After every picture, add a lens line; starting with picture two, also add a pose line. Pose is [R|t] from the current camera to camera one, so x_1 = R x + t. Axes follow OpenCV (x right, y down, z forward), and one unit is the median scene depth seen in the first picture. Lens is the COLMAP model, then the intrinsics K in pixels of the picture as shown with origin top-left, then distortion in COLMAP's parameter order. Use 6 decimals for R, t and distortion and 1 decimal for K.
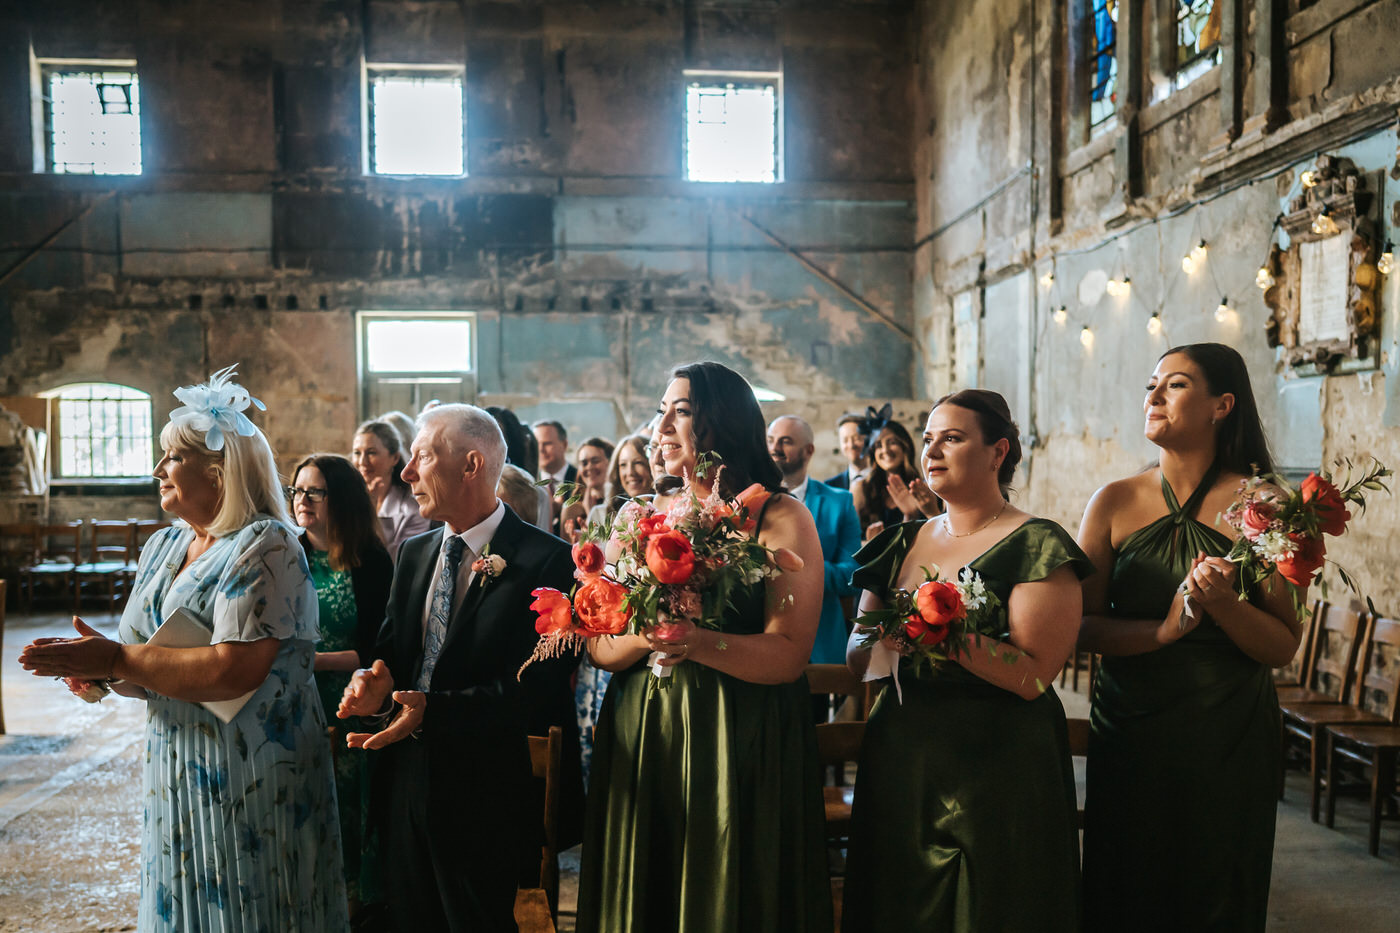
lens RADIAL K [[1013.6, 0, 703.0], [0, 1013.6, 472.2], [0, 0, 1]] dist [-0.058124, 0.021497]
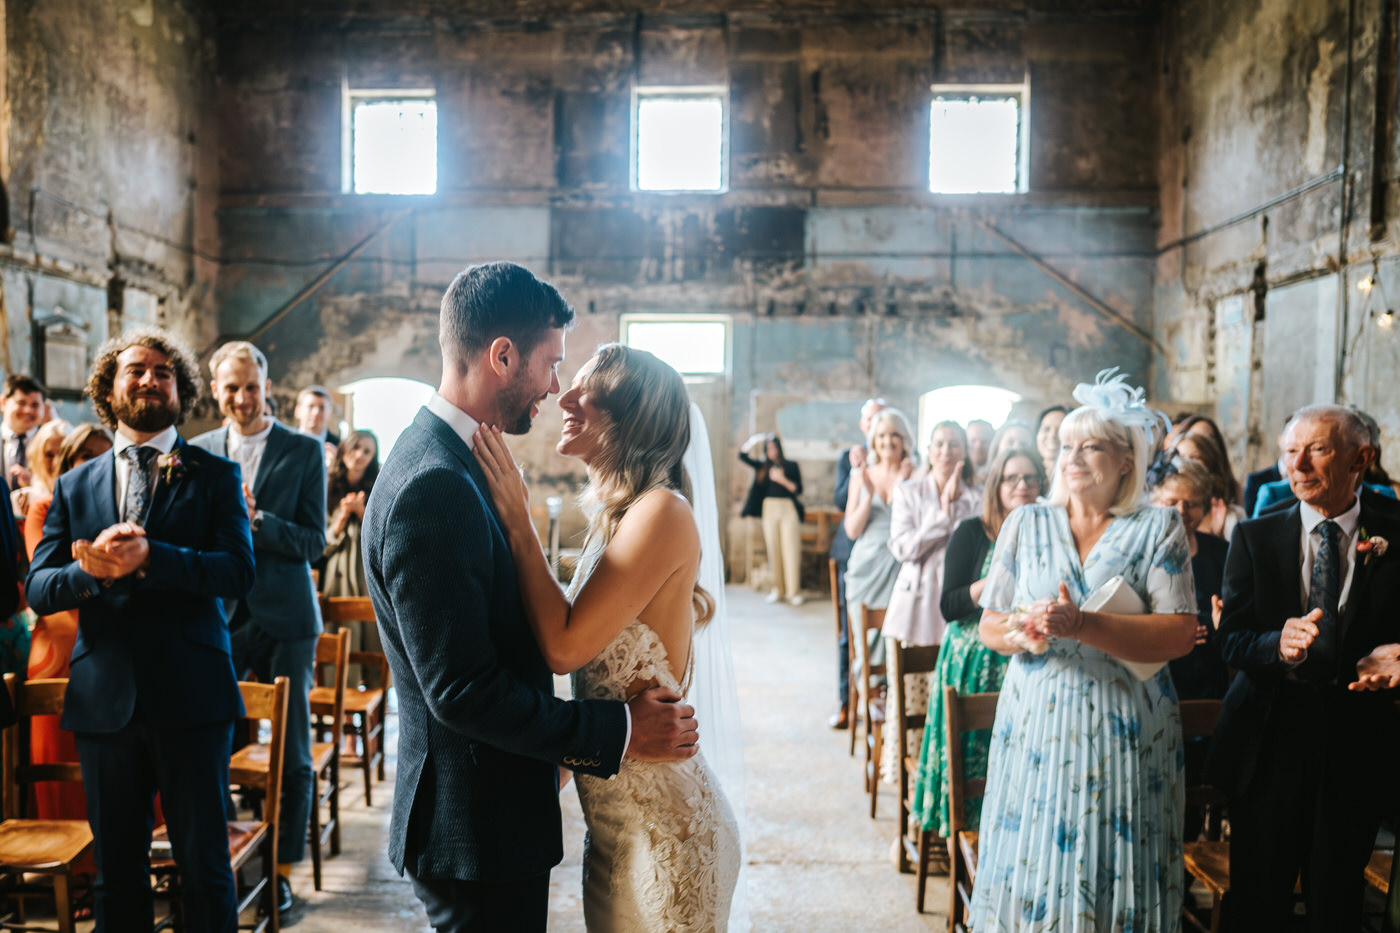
lens RADIAL K [[965.1, 0, 695.8], [0, 965.1, 459.3], [0, 0, 1]] dist [-0.047992, 0.028543]
pose [[0.990752, 0.015804, -0.134759, -0.125084], [-0.016933, 0.999830, -0.007235, 0.002237], [0.134622, 0.009450, 0.990852, -0.023402]]
